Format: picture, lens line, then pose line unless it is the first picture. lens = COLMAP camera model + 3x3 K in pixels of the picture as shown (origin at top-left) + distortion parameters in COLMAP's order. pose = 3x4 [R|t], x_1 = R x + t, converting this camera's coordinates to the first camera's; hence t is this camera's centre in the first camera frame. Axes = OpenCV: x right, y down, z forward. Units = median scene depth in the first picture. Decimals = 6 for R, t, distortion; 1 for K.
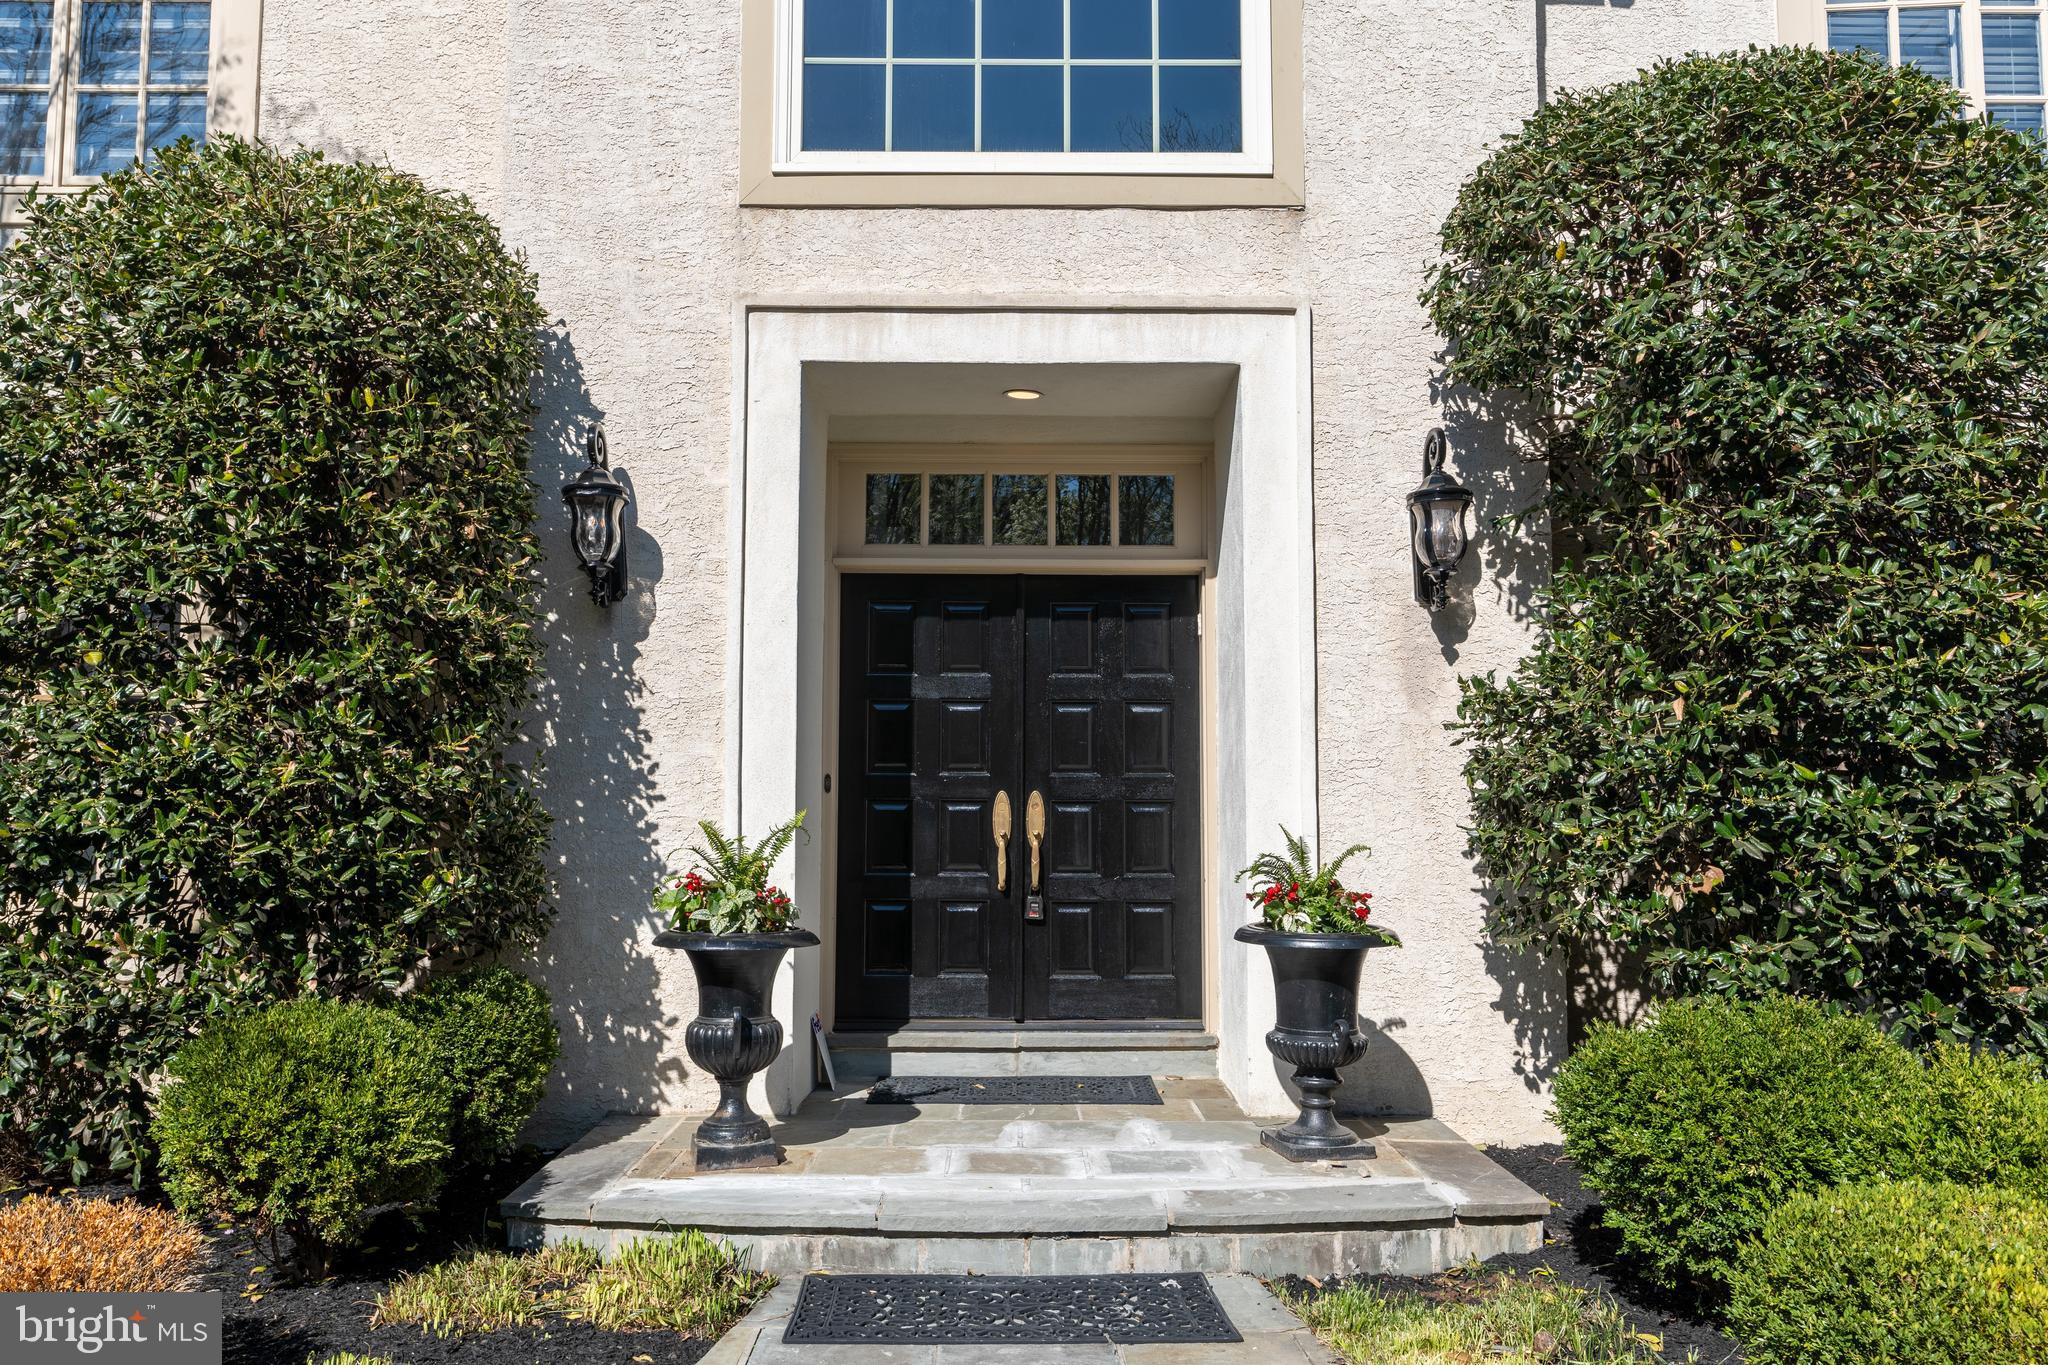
lens RADIAL K [[1633.8, 0, 1024.0], [0, 1633.8, 682.5], [0, 0, 1]] dist [0.004466, 0.000919]
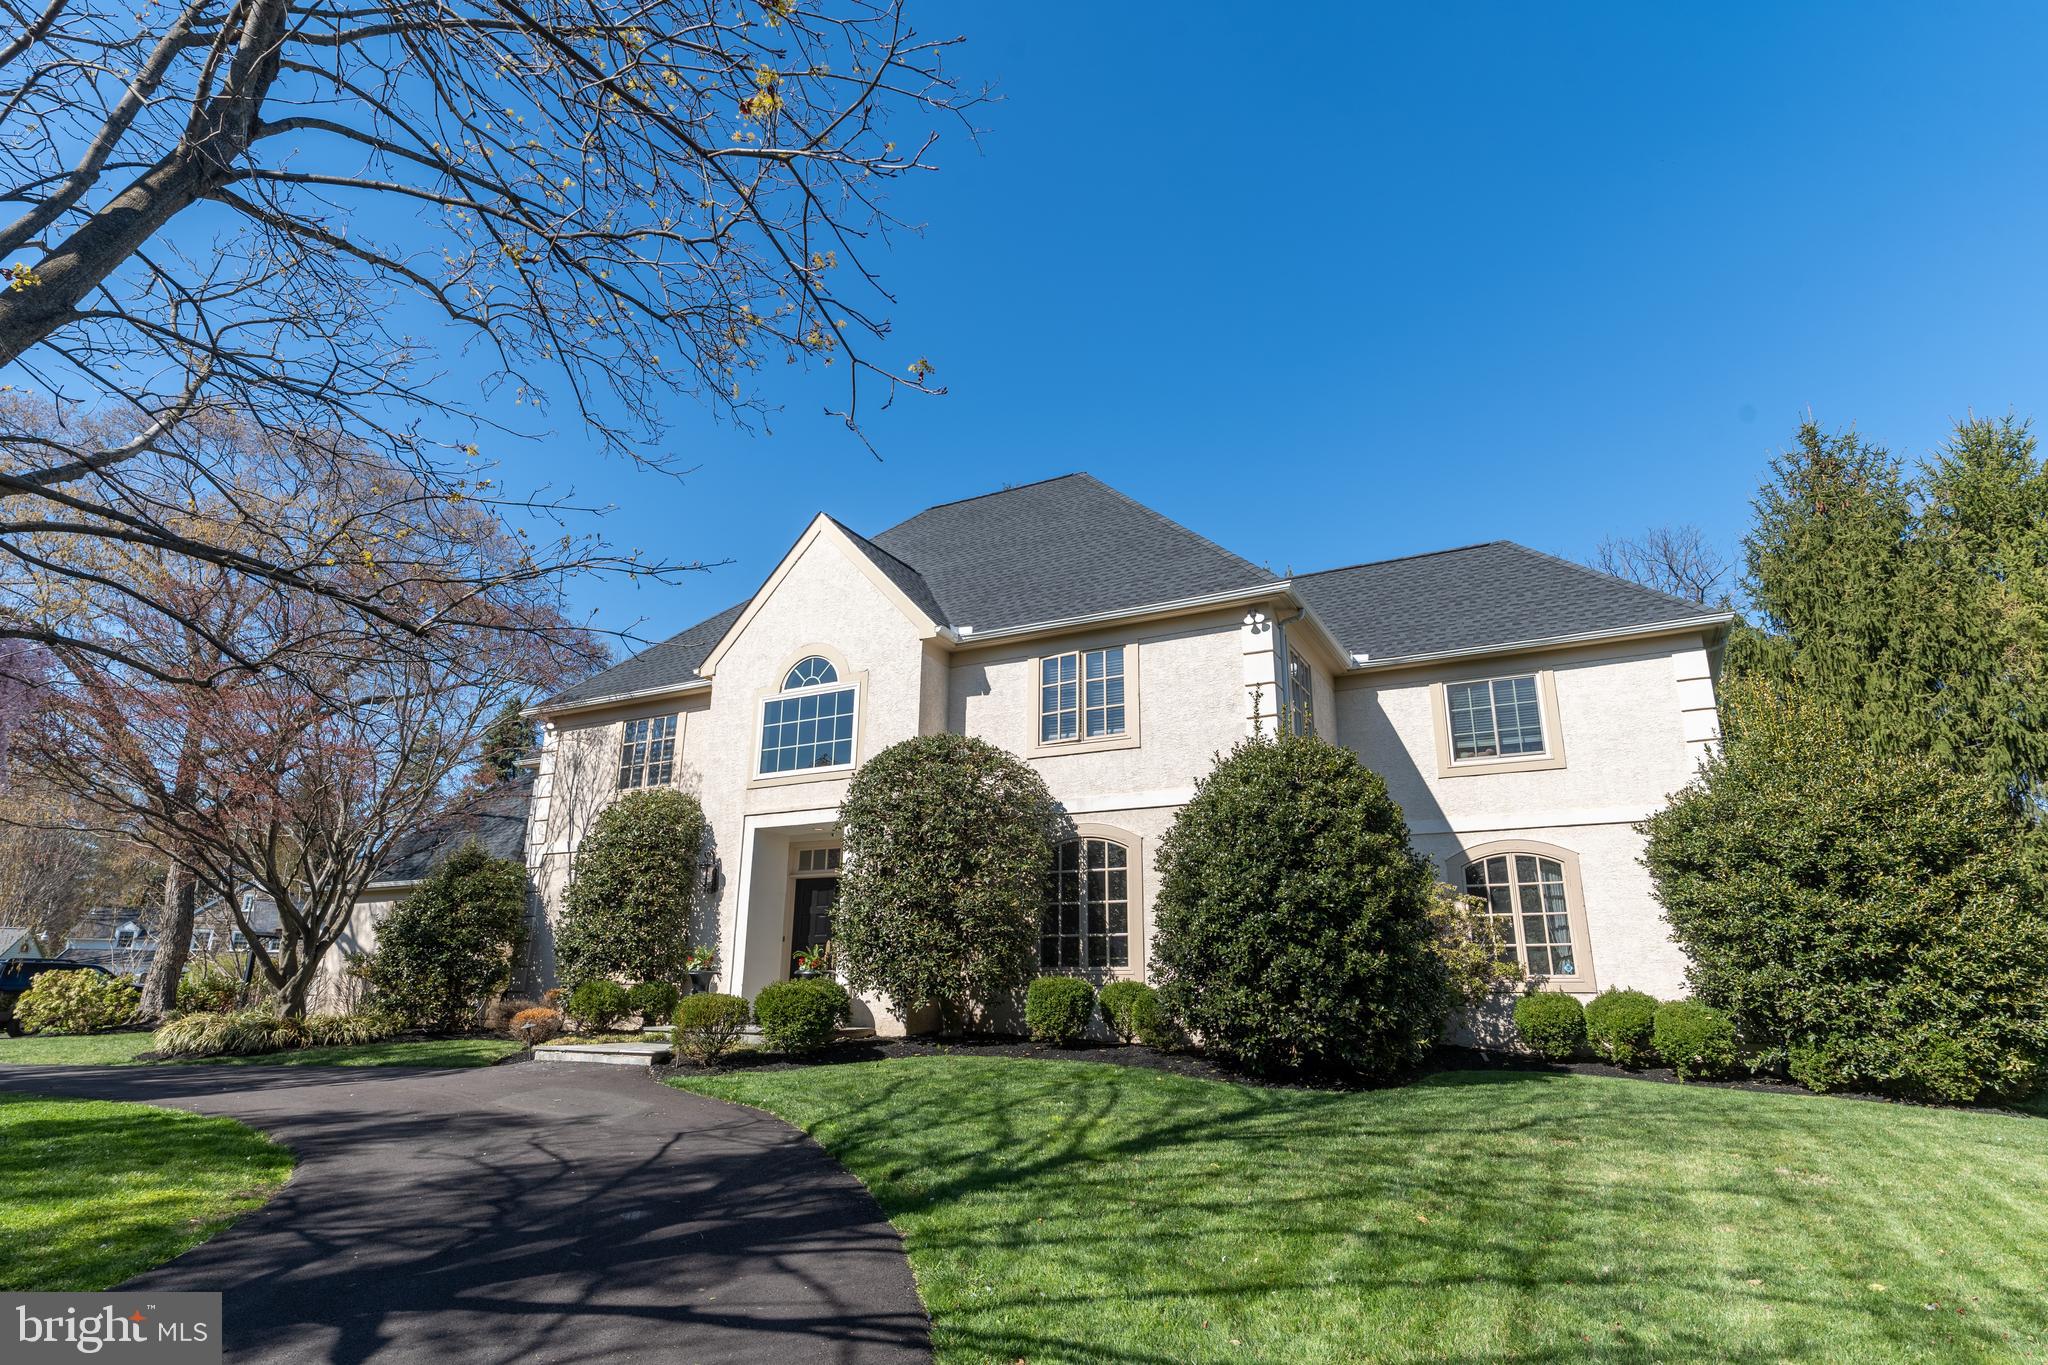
lens RADIAL K [[1106.6, 0, 1024.0], [0, 1106.6, 682.5], [0, 0, 1]] dist [0.001641, -0.000005]
pose [[0.873646, -0.128237, -0.469360, 1.747481], [0.034825, 0.978650, -0.202561, 0.024013], [0.485315, 0.160621, 0.859459, -1.052215]]
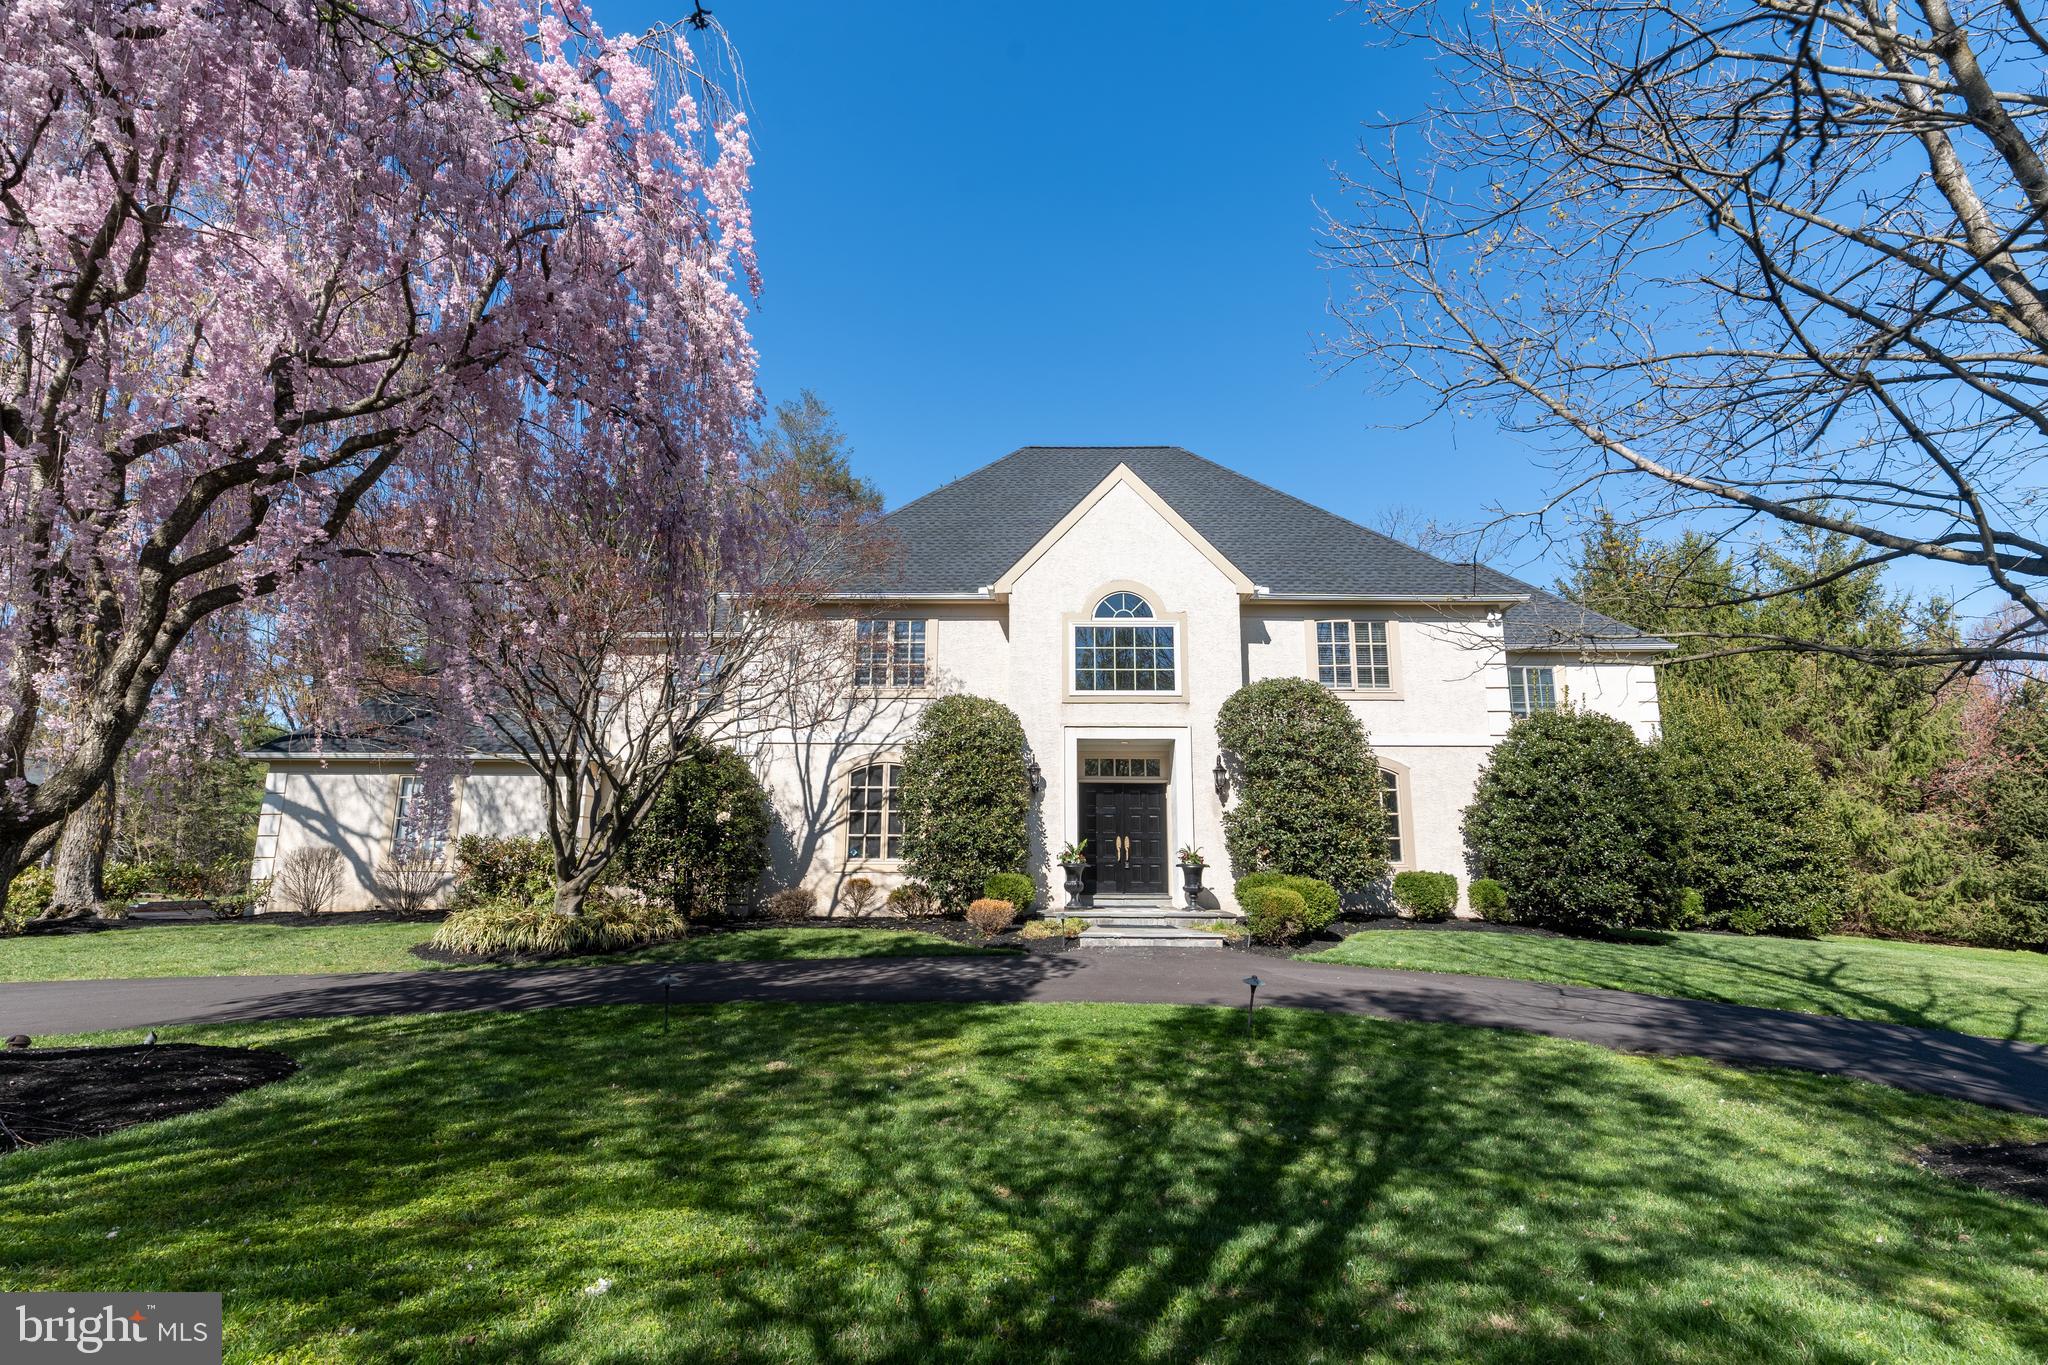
lens RADIAL K [[1005.8, 0, 1026.7], [0, 1005.8, 669.9], [0, 0, 1]] dist [-0.003268, -0.000684]
pose [[0.999825, -0.000127, -0.018692, -0.223639], [-0.001932, 0.993922, -0.110067, -0.080860], [0.018593, 0.110084, 0.993748, -1.771012]]
